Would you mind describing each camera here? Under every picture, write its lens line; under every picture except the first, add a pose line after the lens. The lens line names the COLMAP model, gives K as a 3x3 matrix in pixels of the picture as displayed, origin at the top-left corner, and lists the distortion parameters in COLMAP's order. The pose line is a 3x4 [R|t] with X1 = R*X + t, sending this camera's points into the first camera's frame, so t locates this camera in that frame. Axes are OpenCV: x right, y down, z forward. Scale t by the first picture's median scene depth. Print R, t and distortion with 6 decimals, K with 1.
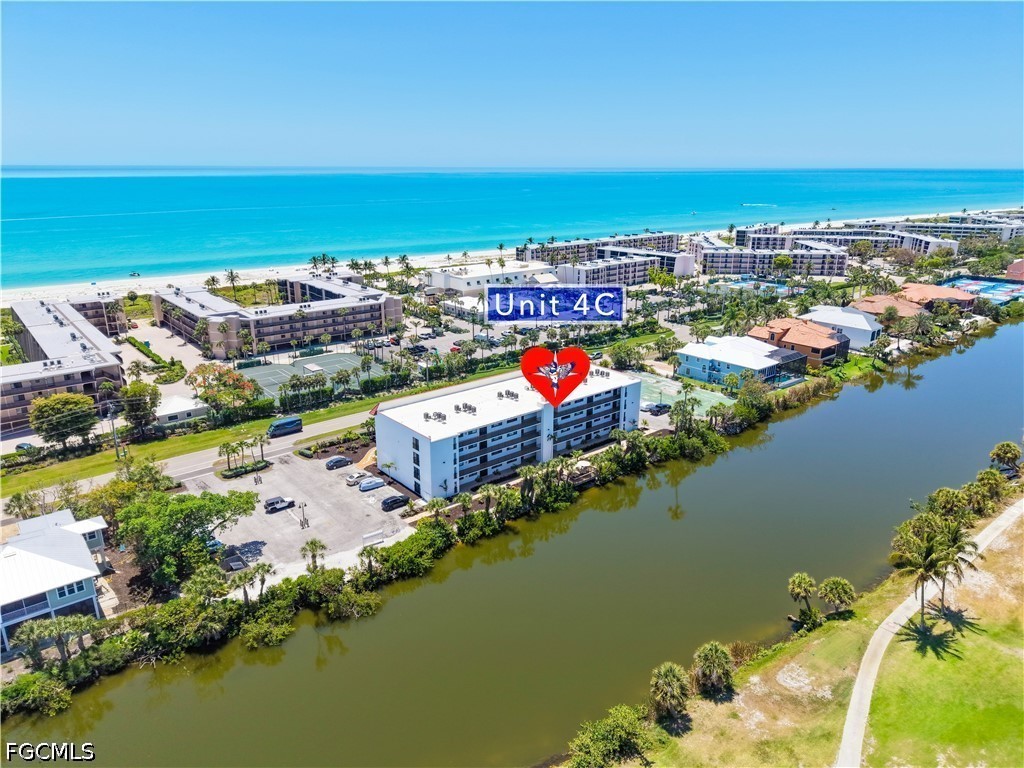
lens RADIAL K [[697.3, 0, 515.4], [0, 697.3, 384.2], [0, 0, 1]] dist [0.015747, -0.023060]
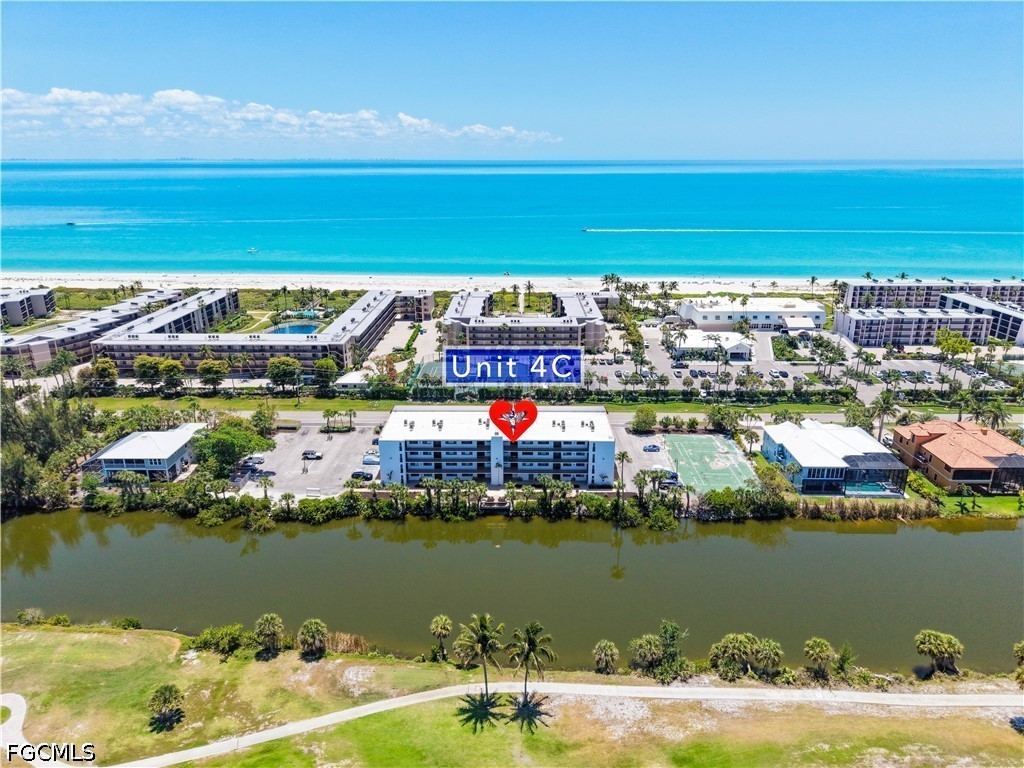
lens RADIAL K [[697.3, 0, 507.6], [0, 697.3, 384.0], [0, 0, 1]] dist [0.015747, -0.023060]
pose [[0.750879, 0.199957, -0.629442, 0.772771], [-0.193062, 0.977892, 0.080341, -0.156352], [0.631591, 0.061195, 0.772883, 0.078648]]
